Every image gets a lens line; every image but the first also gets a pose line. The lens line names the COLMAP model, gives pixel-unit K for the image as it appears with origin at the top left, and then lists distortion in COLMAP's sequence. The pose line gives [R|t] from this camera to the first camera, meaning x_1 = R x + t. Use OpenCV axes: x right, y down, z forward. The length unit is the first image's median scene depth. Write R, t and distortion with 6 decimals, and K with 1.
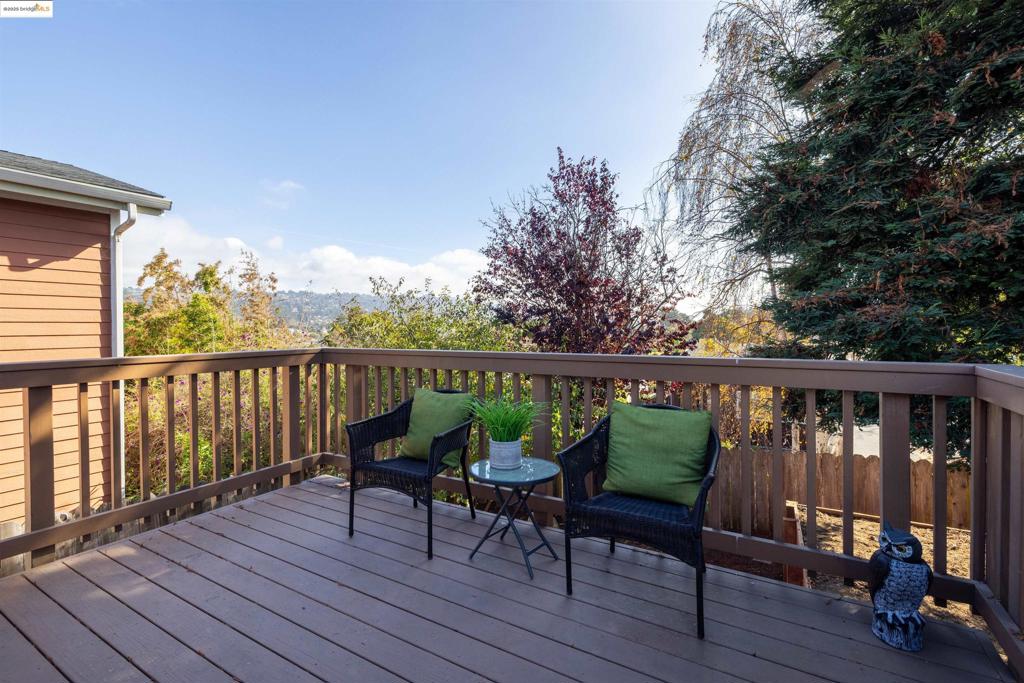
lens RADIAL K [[445.7, 0, 512.0], [0, 445.7, 341.5], [0, 0, 1]] dist [-0.000111, 0.000130]
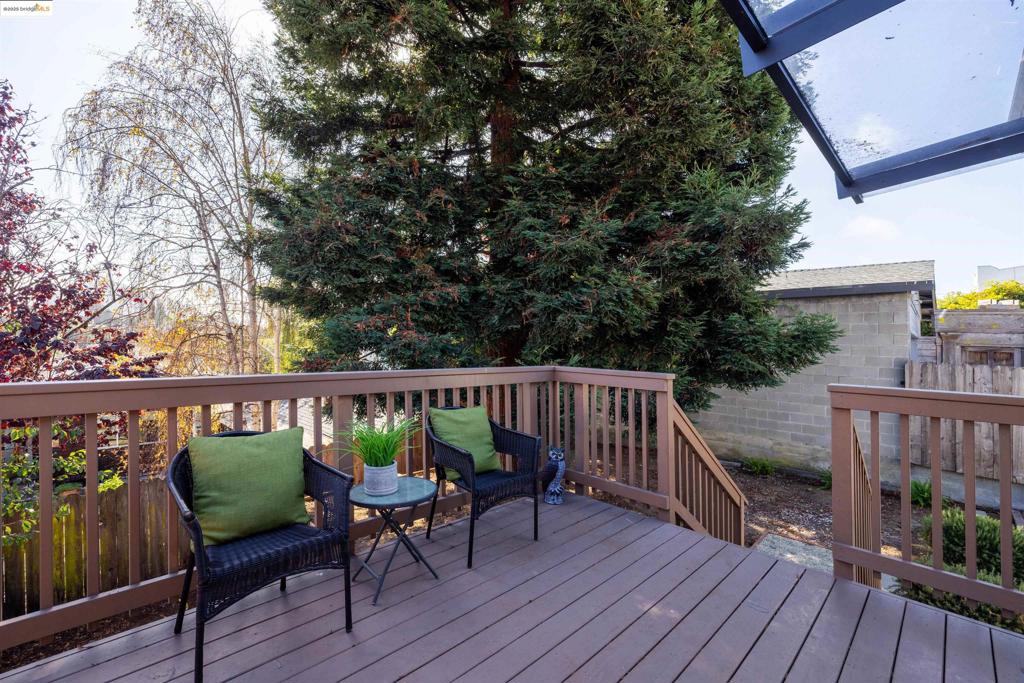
lens RADIAL K [[436.8, 0, 514.2], [0, 436.8, 351.8], [0, 0, 1]] dist [0.000779, 0.000553]
pose [[0.248541, -0.005015, 0.968608, -0.417859], [0.008254, 0.999961, 0.003060, -0.010212], [-0.968586, 0.007234, 0.248572, 0.243661]]
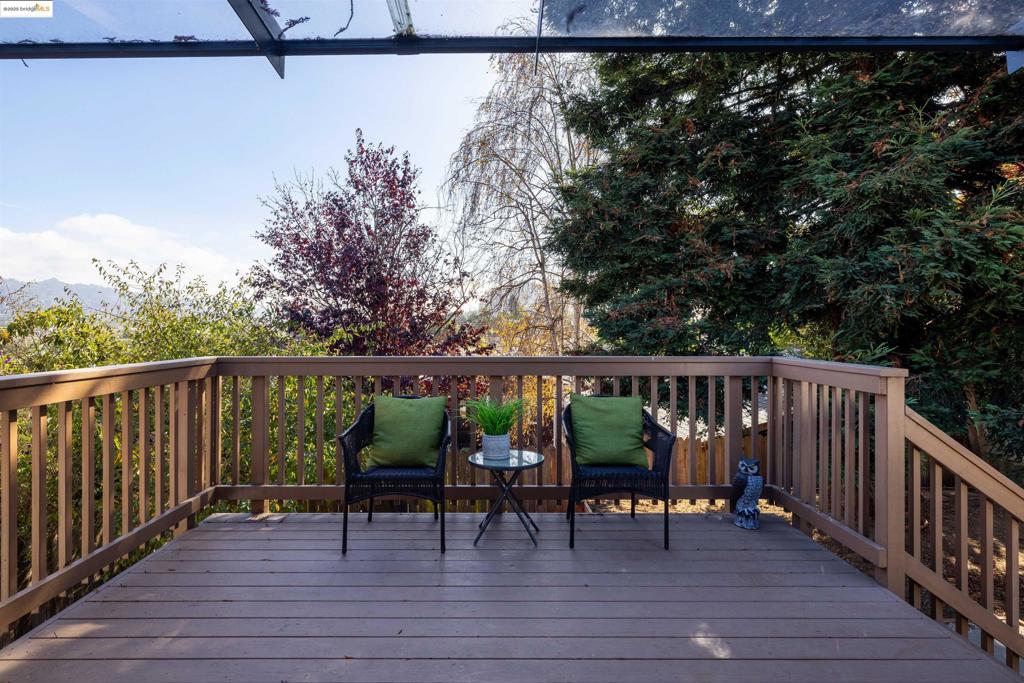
lens RADIAL K [[524.5, 0, 507.5], [0, 524.5, 340.2], [0, 0, 1]] dist [-0.001310, 0.000572]
pose [[0.851297, -0.004118, 0.524669, -0.335741], [0.010401, 0.999905, -0.009028, -0.001957], [-0.524582, 0.013143, 0.851259, -0.070104]]
